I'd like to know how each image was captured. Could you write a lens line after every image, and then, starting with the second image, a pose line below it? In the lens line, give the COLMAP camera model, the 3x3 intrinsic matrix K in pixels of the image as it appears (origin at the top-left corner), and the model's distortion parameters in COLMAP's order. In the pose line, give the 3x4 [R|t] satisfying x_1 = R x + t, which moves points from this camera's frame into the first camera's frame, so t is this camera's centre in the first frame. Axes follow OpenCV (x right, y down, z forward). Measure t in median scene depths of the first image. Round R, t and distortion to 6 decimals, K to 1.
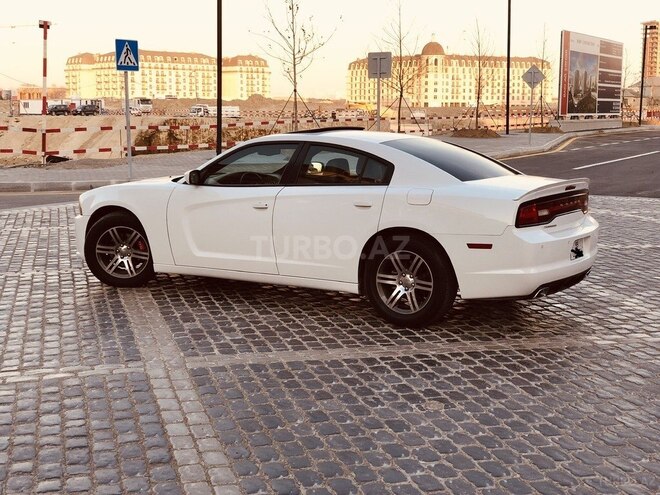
lens RADIAL K [[972.0, 0, 330.0], [0, 972.0, 247.5], [0, 0, 1]] dist [0.183668, -0.601732]
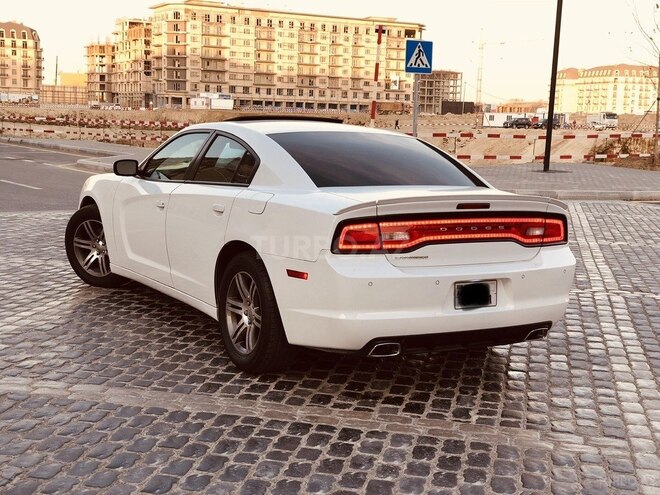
lens RADIAL K [[972.0, 0, 330.0], [0, 972.0, 247.5], [0, 0, 1]] dist [0.183668, -0.601732]
pose [[0.884993, 0.086945, -0.457414, 0.169547], [-0.093928, 0.995551, 0.007504, -0.009727], [0.456032, 0.036323, 0.889222, 0.120405]]
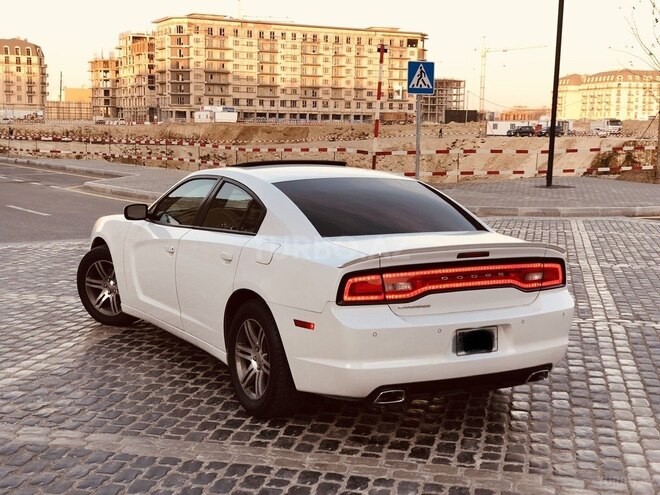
lens RADIAL K [[972.0, 0, 330.0], [0, 972.0, 247.5], [0, 0, 1]] dist [0.183668, -0.601732]
pose [[0.883482, 0.067529, -0.463573, 0.172890], [-0.077150, 0.997018, -0.001798, -0.020311], [0.462070, 0.037353, 0.886057, 0.112448]]
